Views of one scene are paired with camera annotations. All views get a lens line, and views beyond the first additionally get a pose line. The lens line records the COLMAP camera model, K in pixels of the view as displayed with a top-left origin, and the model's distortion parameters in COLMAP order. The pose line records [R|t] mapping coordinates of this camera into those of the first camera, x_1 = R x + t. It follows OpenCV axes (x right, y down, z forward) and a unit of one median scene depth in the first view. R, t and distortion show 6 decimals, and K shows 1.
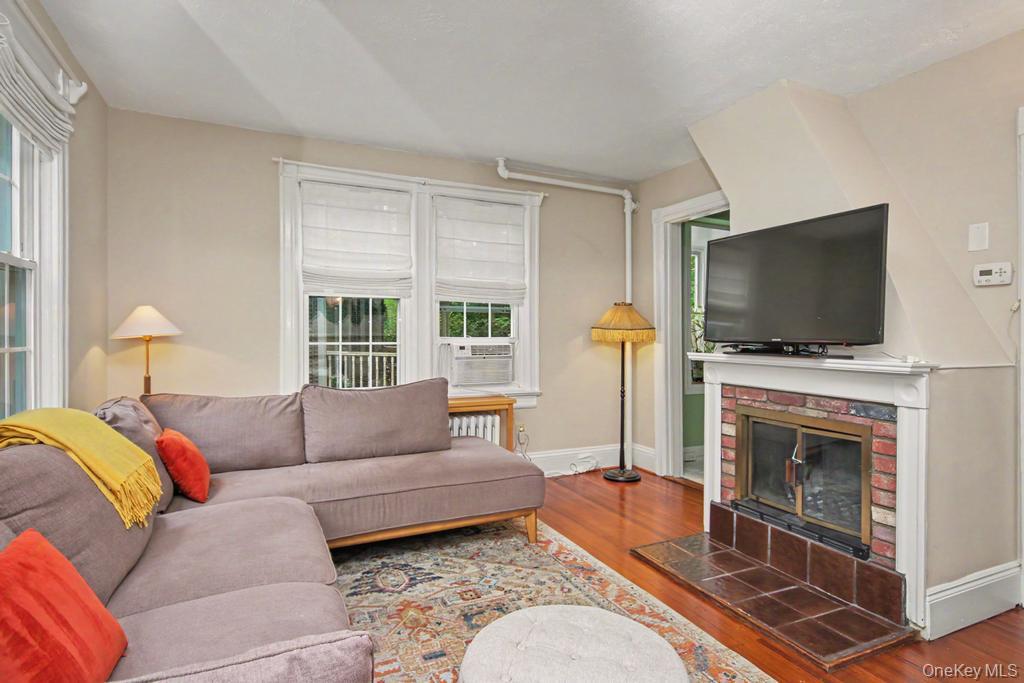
lens RADIAL K [[539.5, 0, 508.2], [0, 539.5, 338.0], [0, 0, 1]] dist [-0.004261, -0.001110]
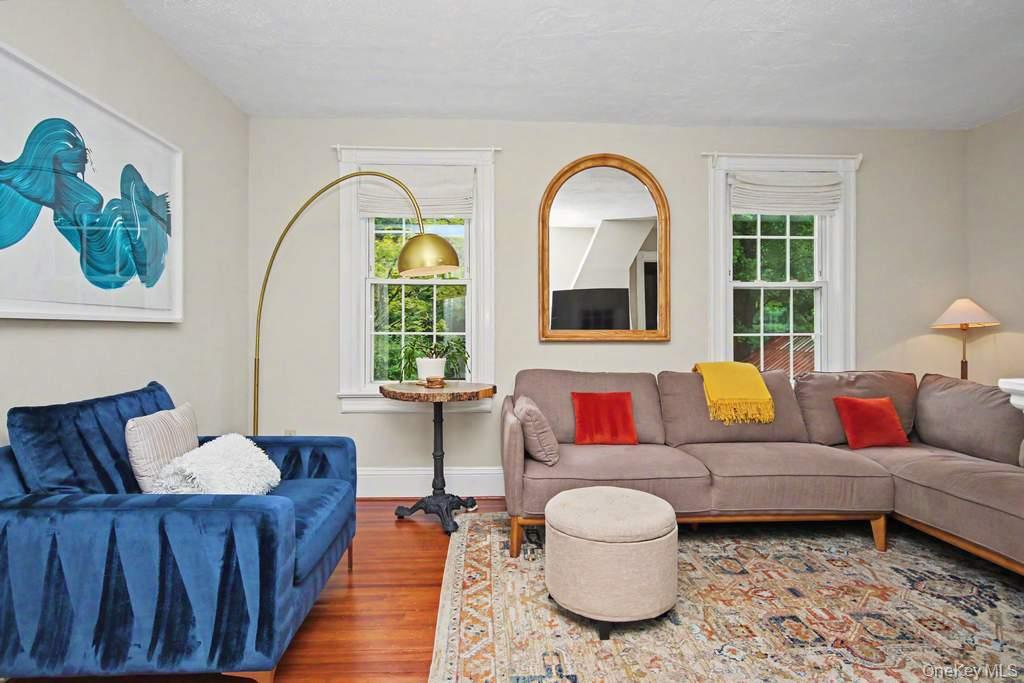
lens RADIAL K [[539.5, 0, 508.2], [0, 539.5, 338.0], [0, 0, 1]] dist [-0.004261, -0.001110]
pose [[-0.380095, 0.006535, -0.924924, 0.906892], [-0.001202, 0.999971, 0.007559, 0.019342], [0.924947, 0.003985, -0.380076, 0.661910]]
